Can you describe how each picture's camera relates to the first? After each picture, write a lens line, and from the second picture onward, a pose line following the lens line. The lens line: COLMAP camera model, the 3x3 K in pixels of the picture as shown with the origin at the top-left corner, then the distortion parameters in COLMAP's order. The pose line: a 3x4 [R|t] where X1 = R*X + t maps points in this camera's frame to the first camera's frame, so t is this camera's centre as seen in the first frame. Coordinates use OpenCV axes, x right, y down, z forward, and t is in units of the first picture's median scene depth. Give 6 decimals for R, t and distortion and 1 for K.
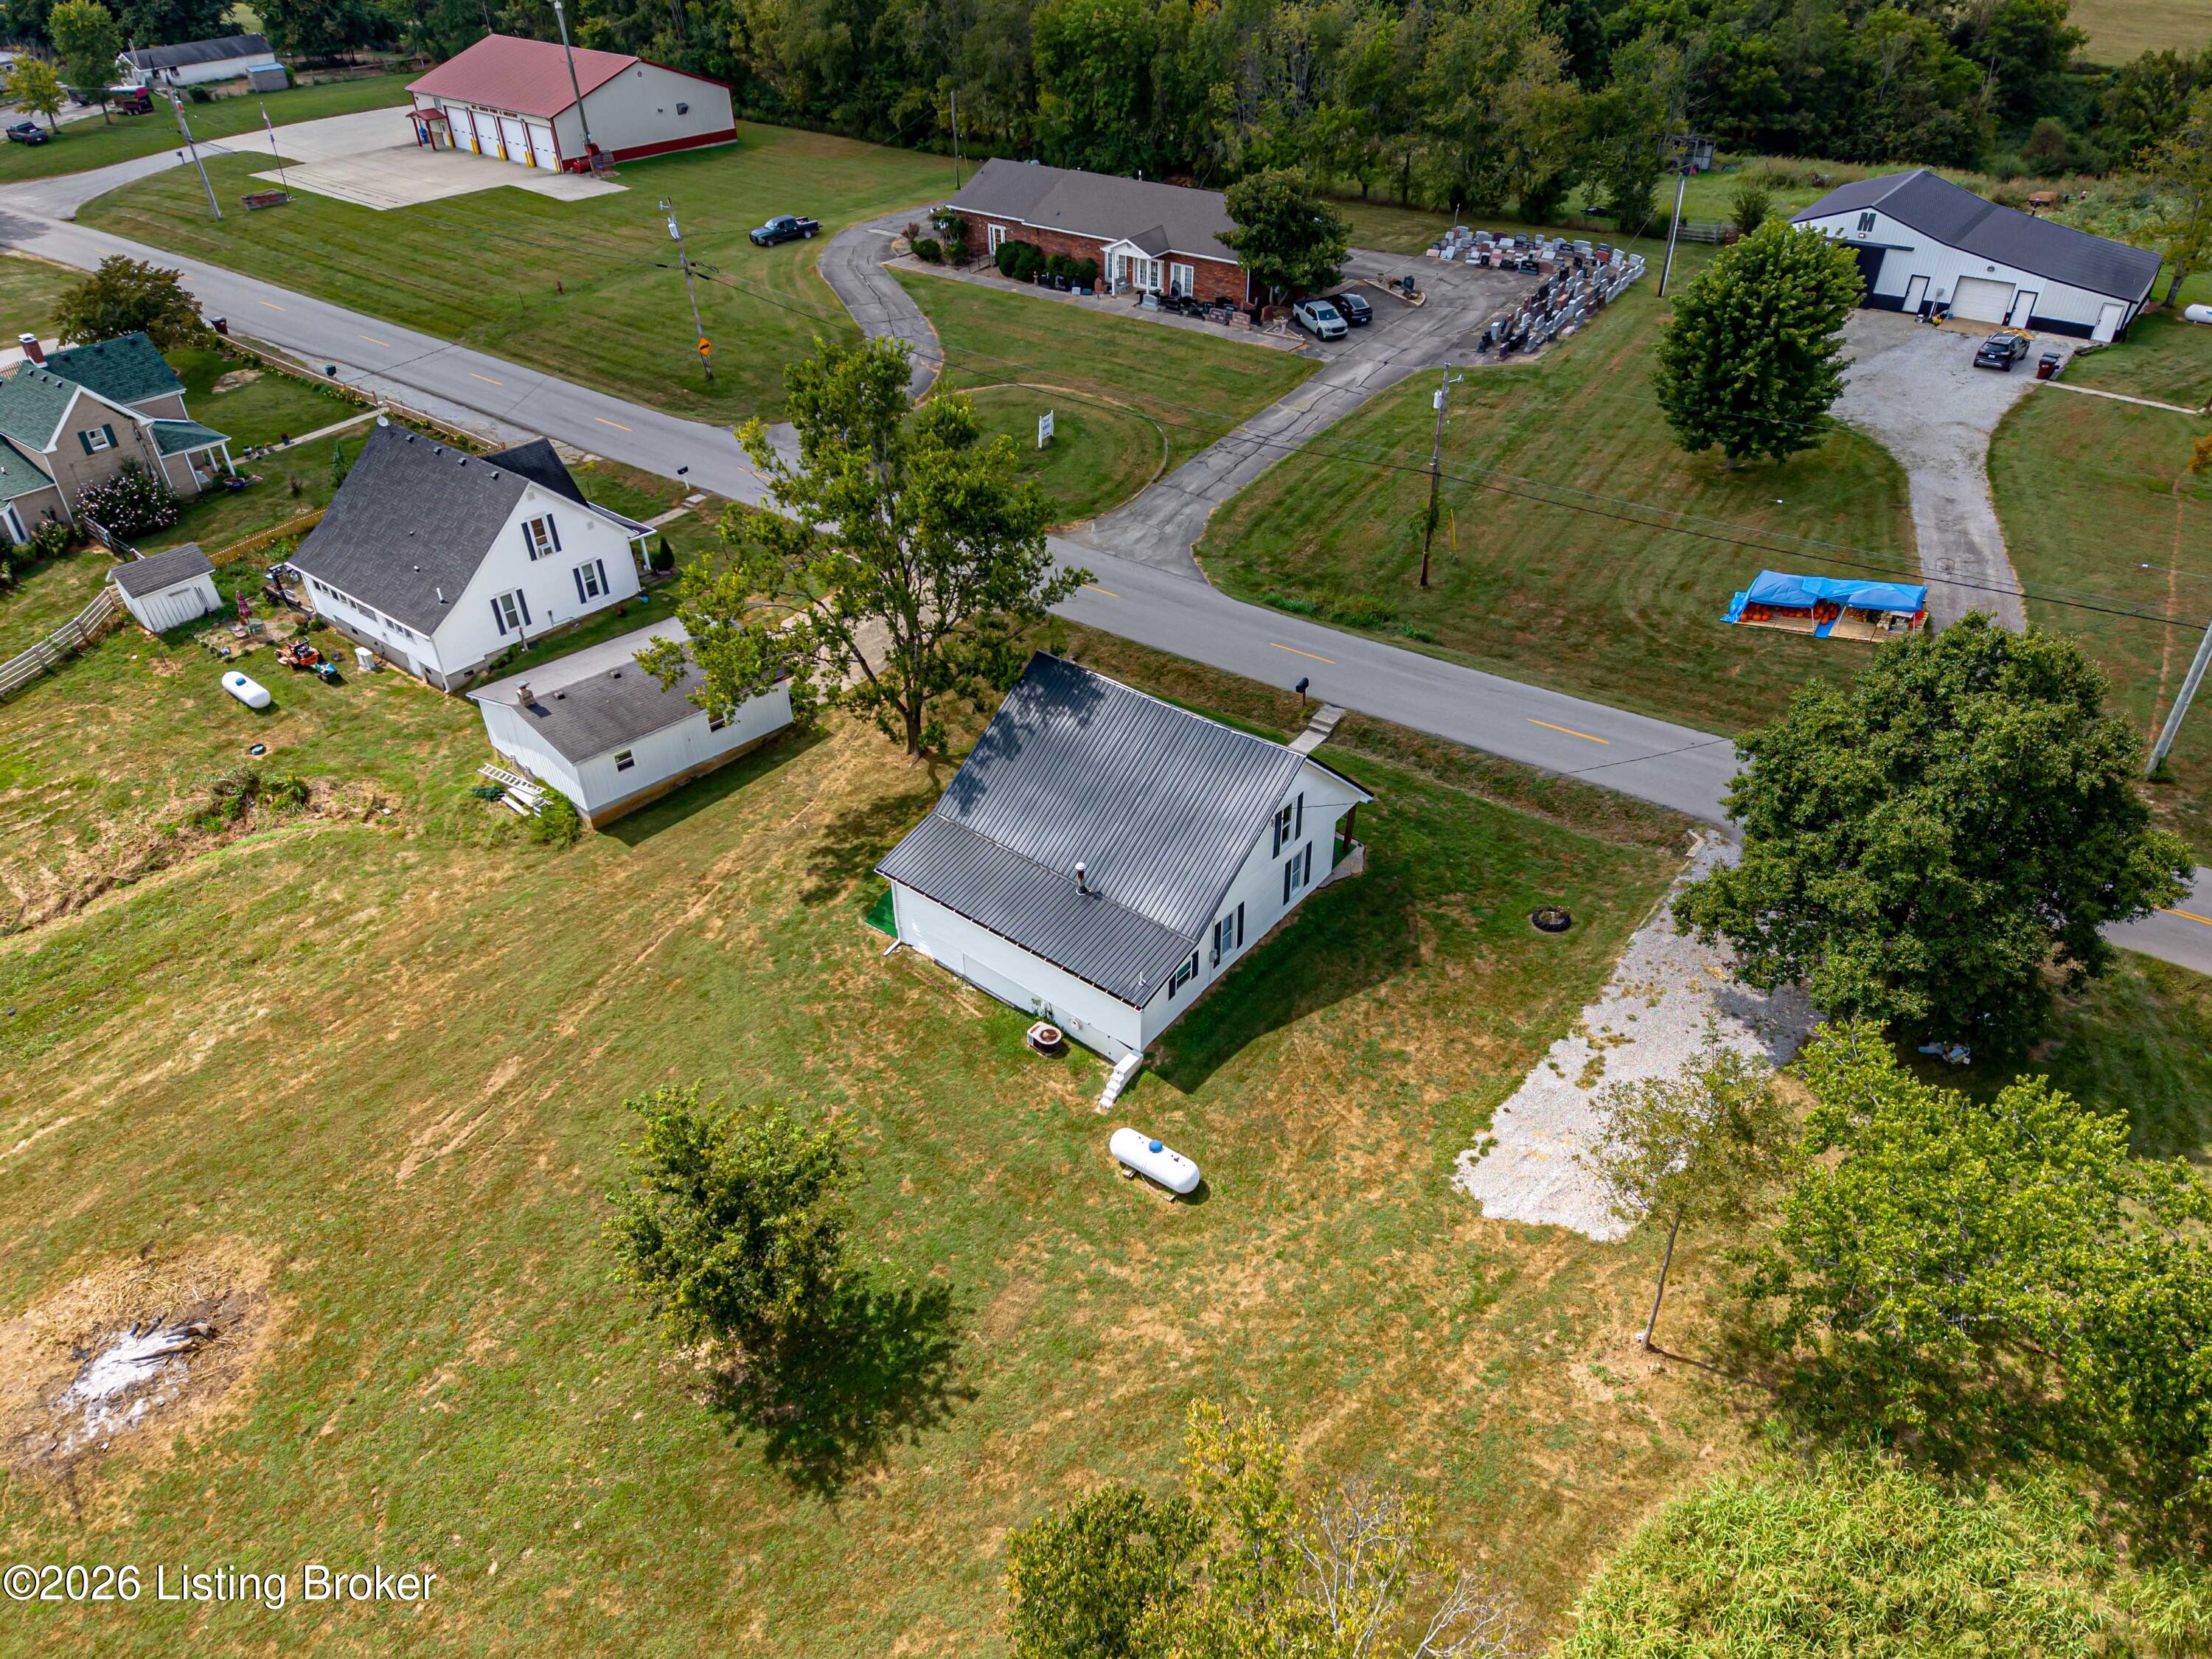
lens RADIAL K [[1415.9, 0, 1108.2], [0, 1415.9, 849.5], [0, 0, 1]] dist [0.202506, -0.179026]
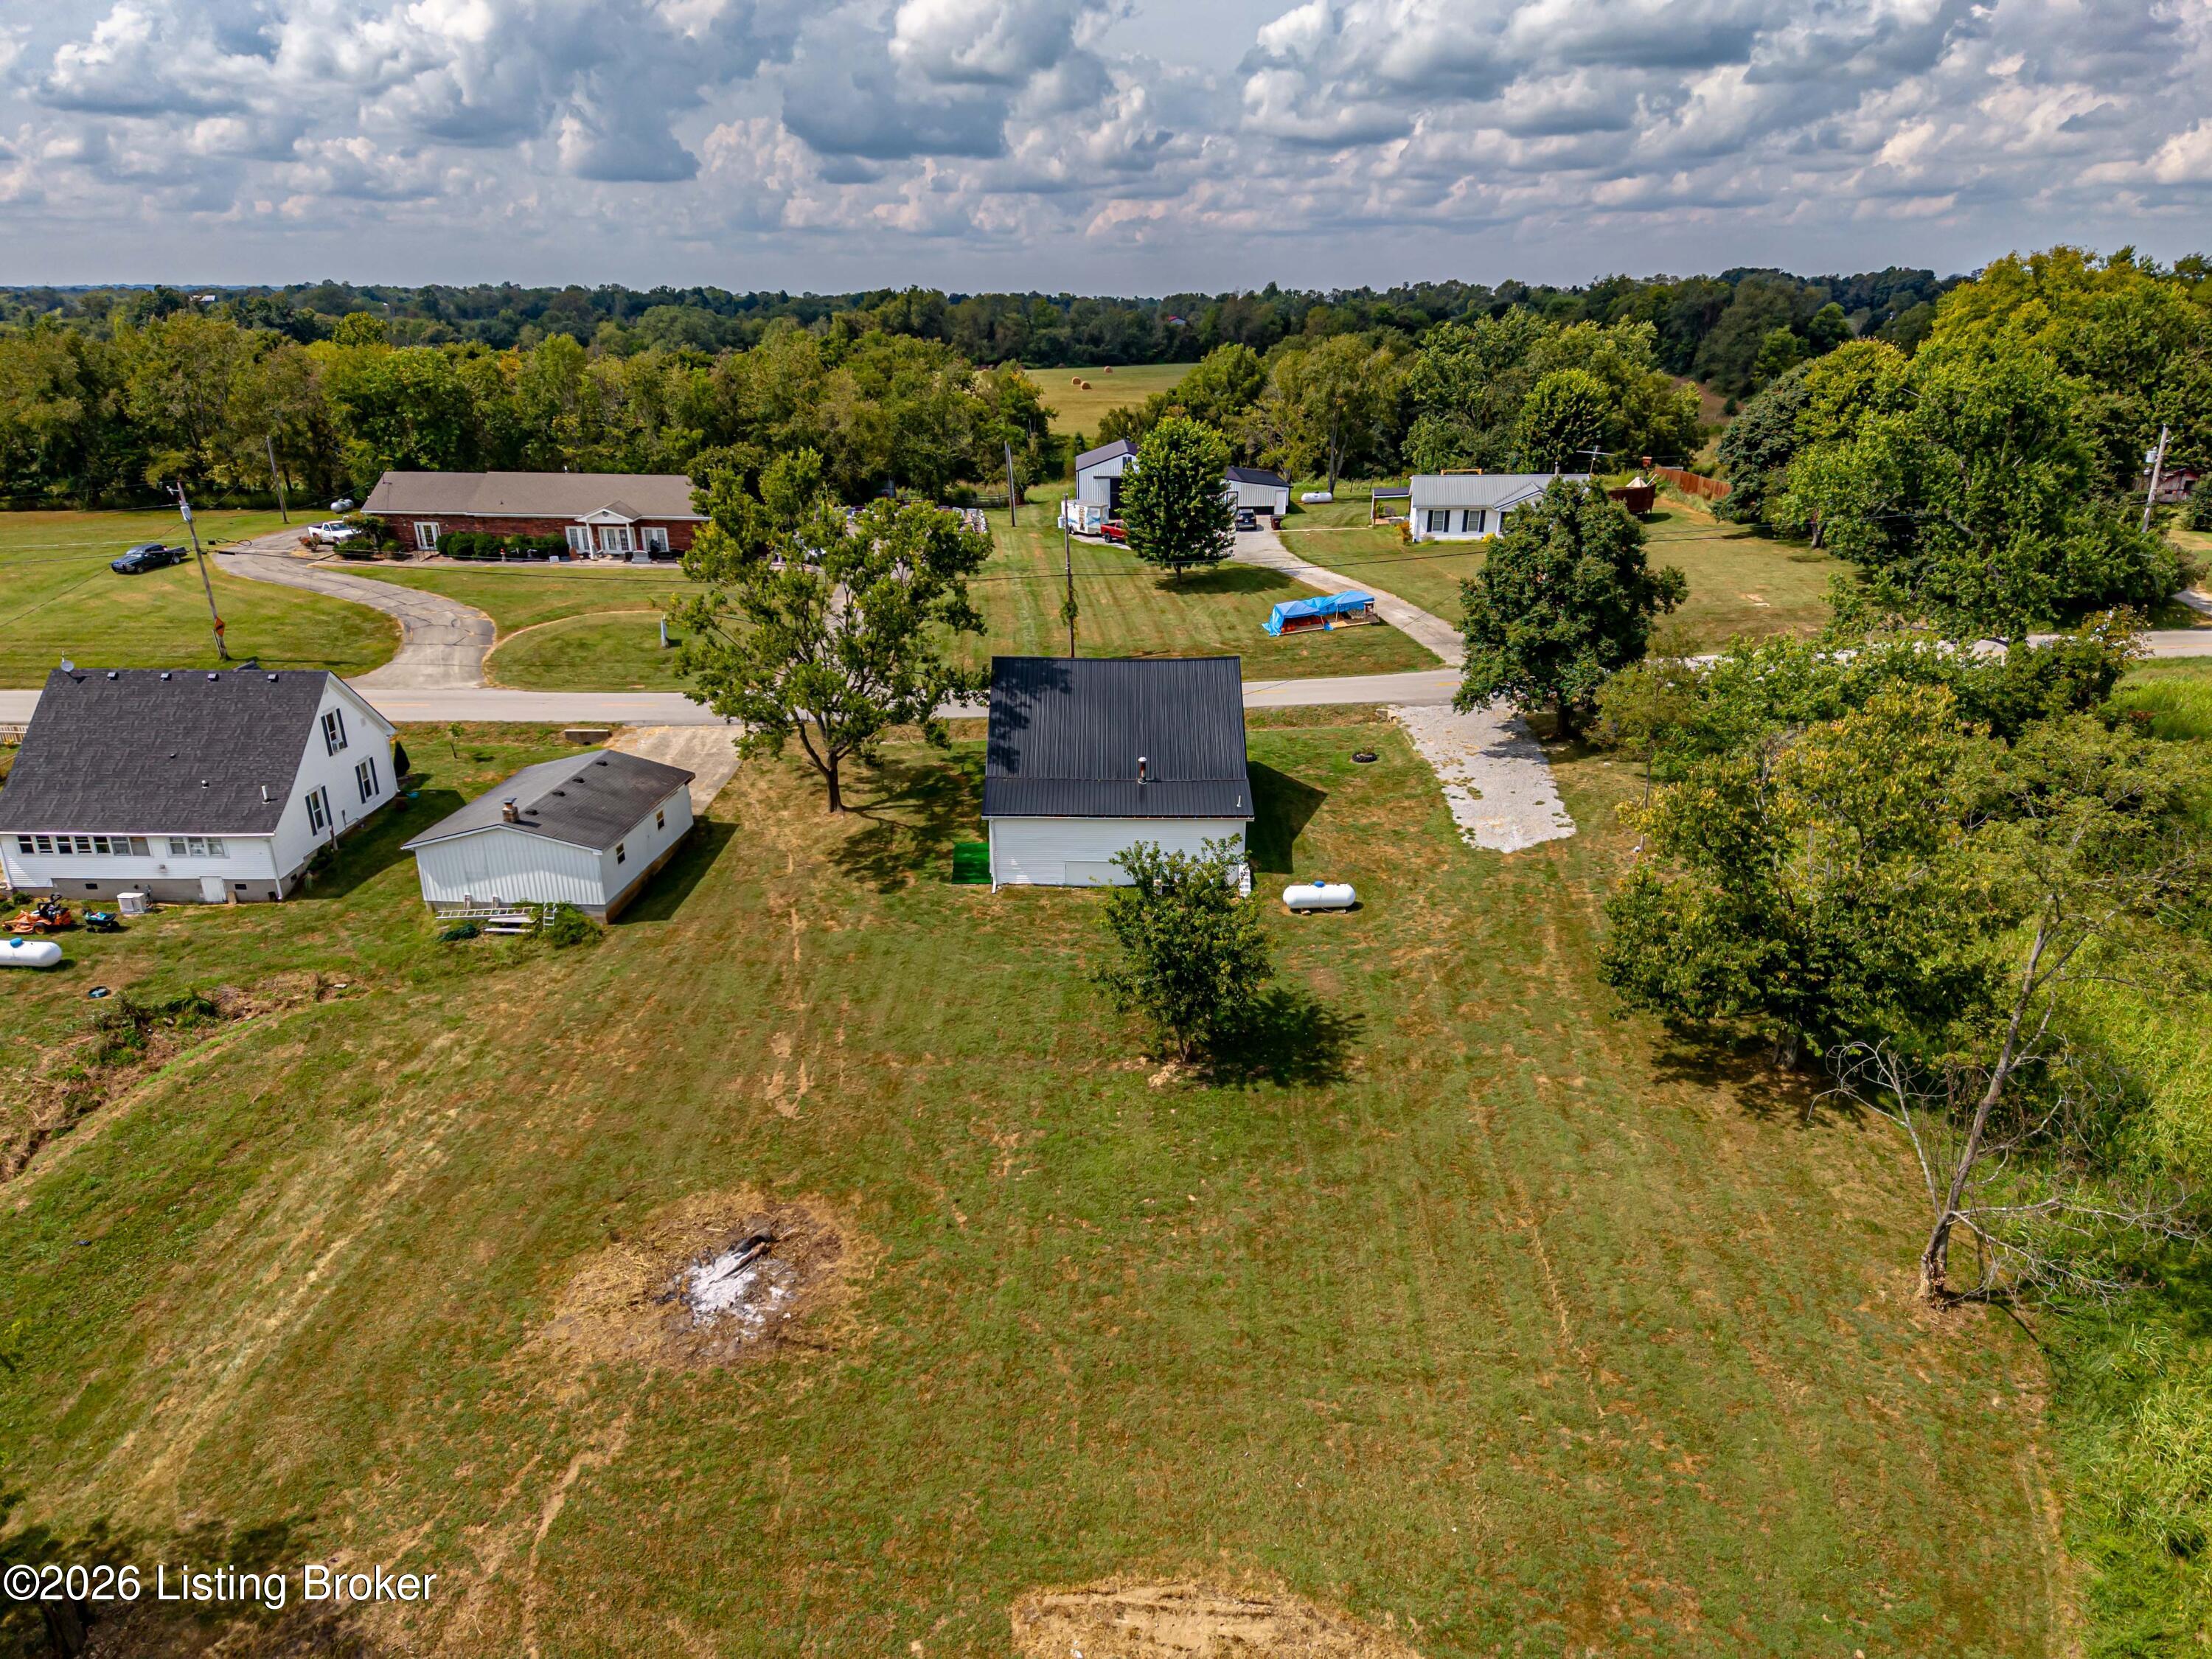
lens RADIAL K [[1415.9, 0, 1115.7], [0, 1415.9, 852.3], [0, 0, 1]] dist [0.202506, -0.179026]
pose [[0.781199, -0.219962, 0.584247, -0.799691], [0.365495, 0.919858, -0.142389, 0.261188], [-0.506104, 0.324774, 0.798987, -0.020205]]
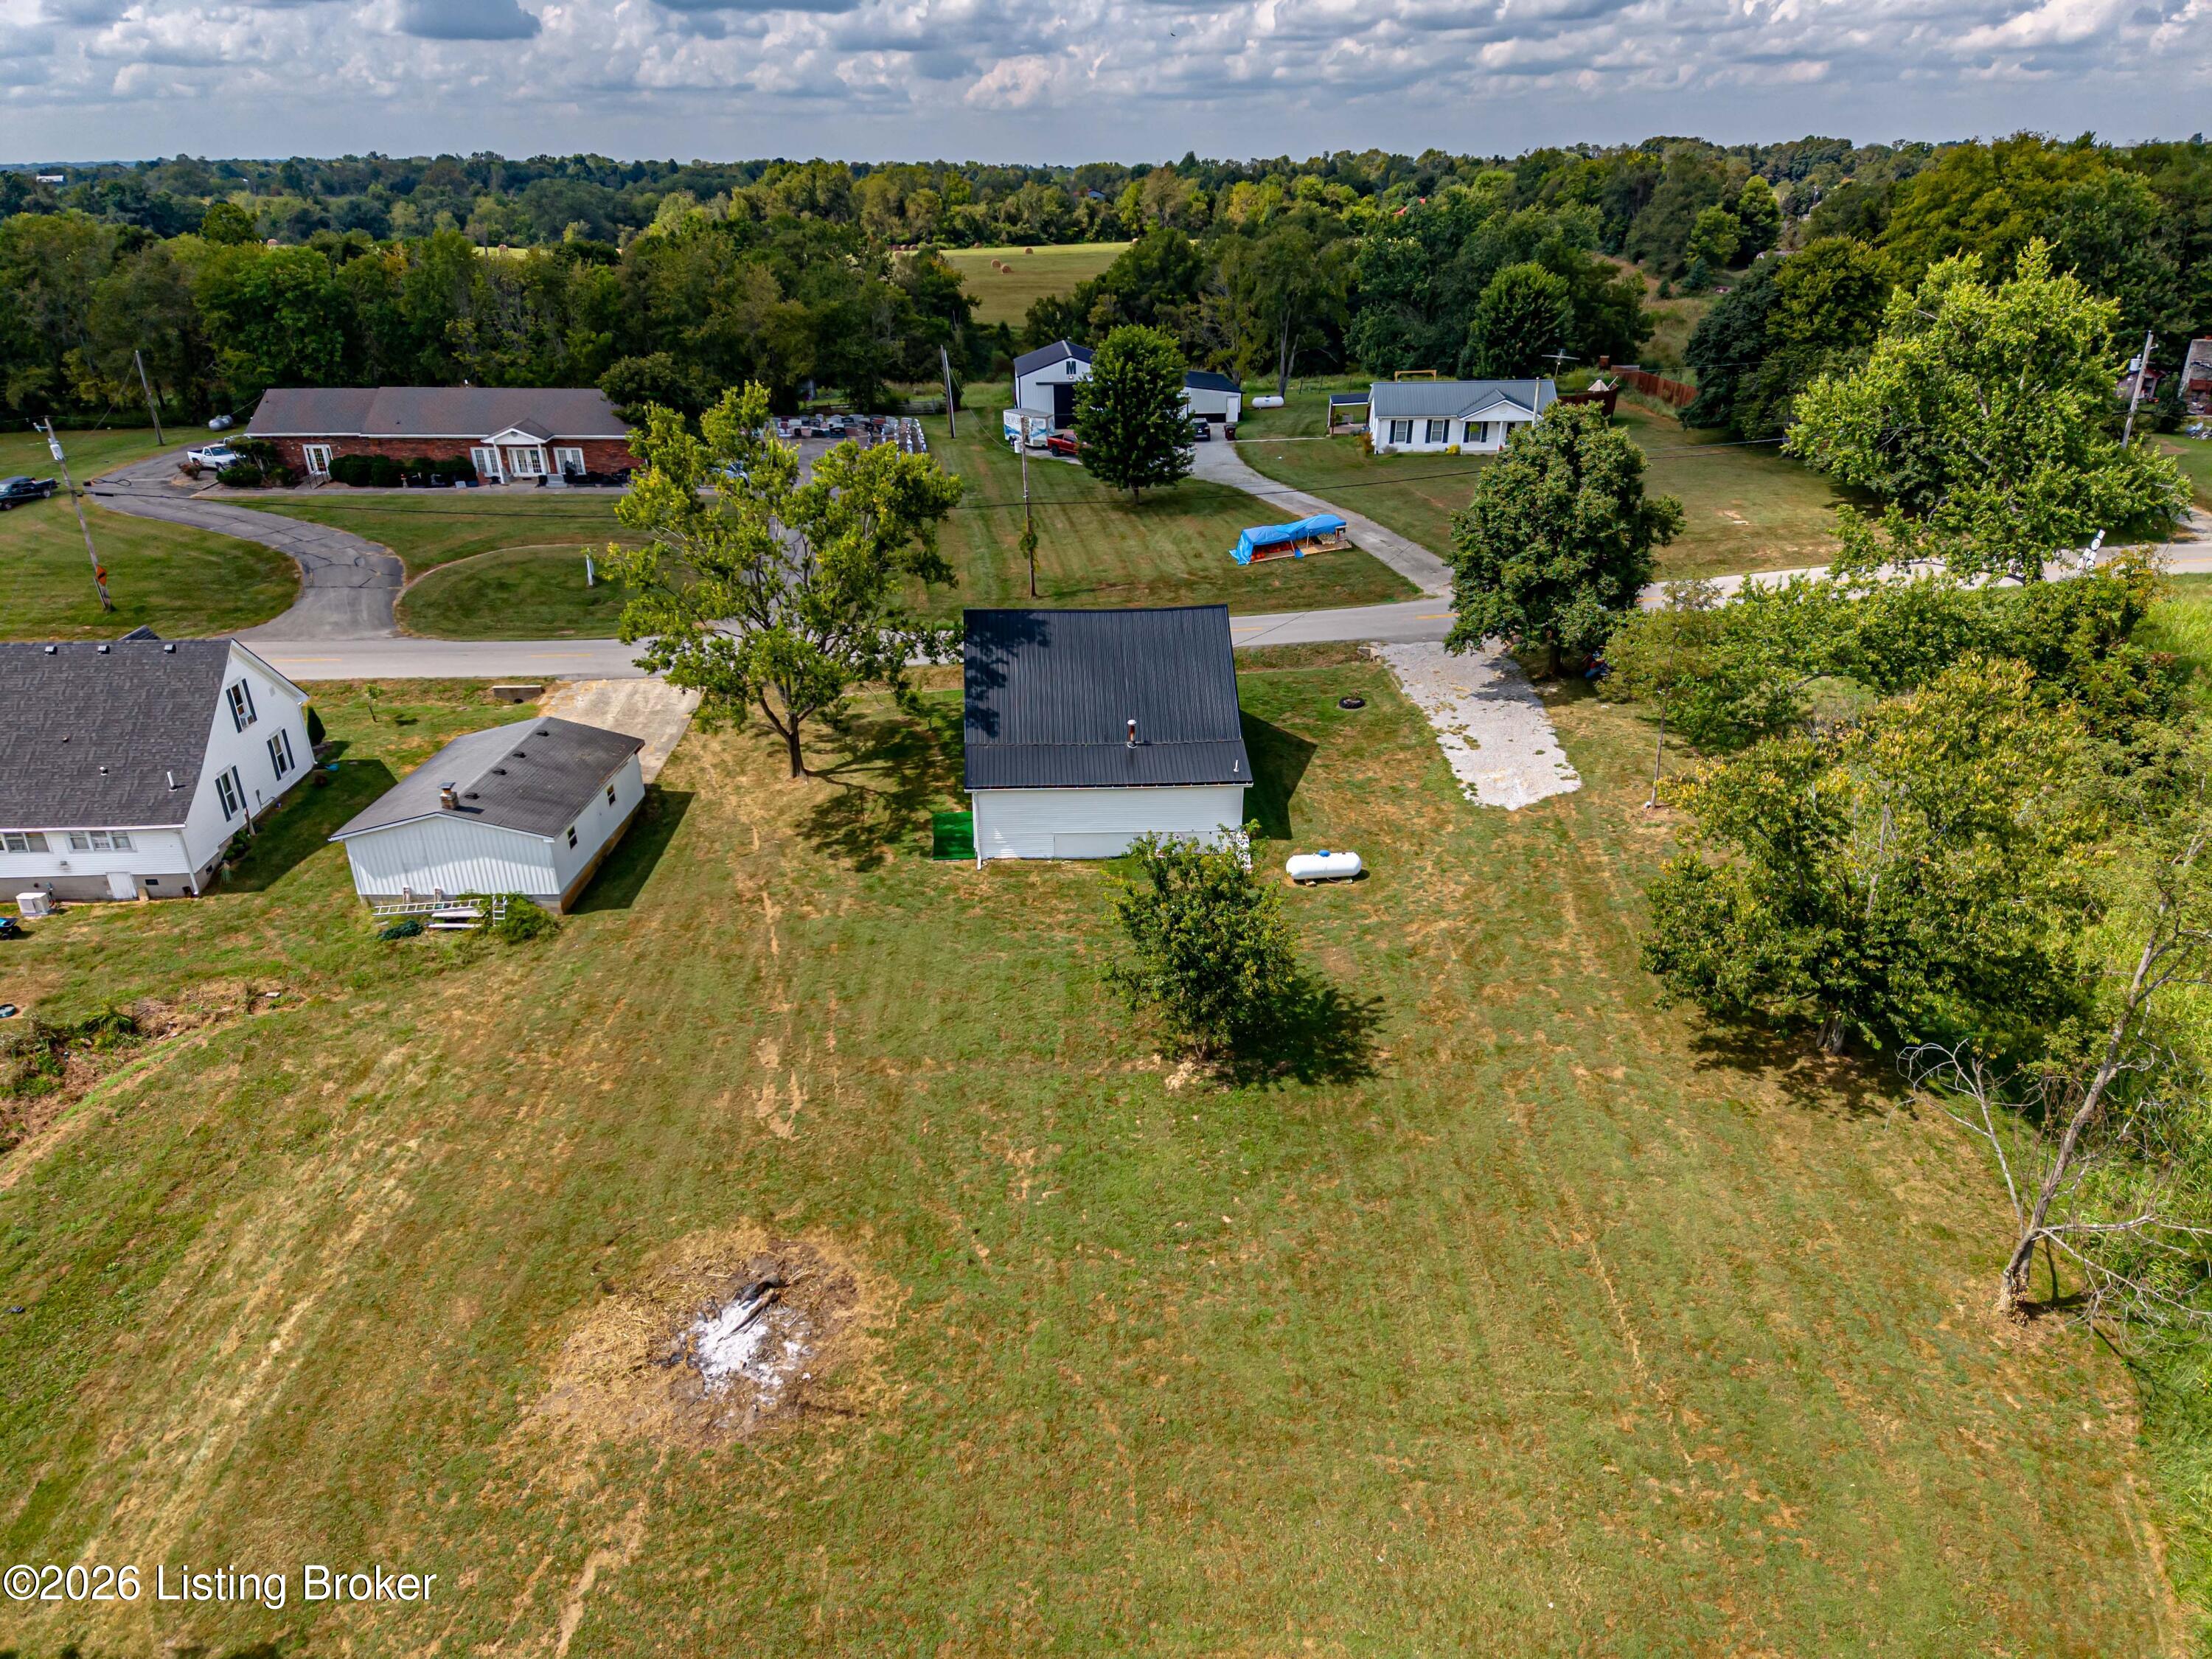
lens RADIAL K [[1415.9, 0, 1115.8], [0, 1415.9, 850.2], [0, 0, 1]] dist [0.202506, -0.179026]
pose [[0.743902, -0.283179, 0.605326, -0.786726], [0.394788, 0.917055, -0.056156, 0.174009], [-0.539215, 0.280750, 0.793994, 0.041697]]
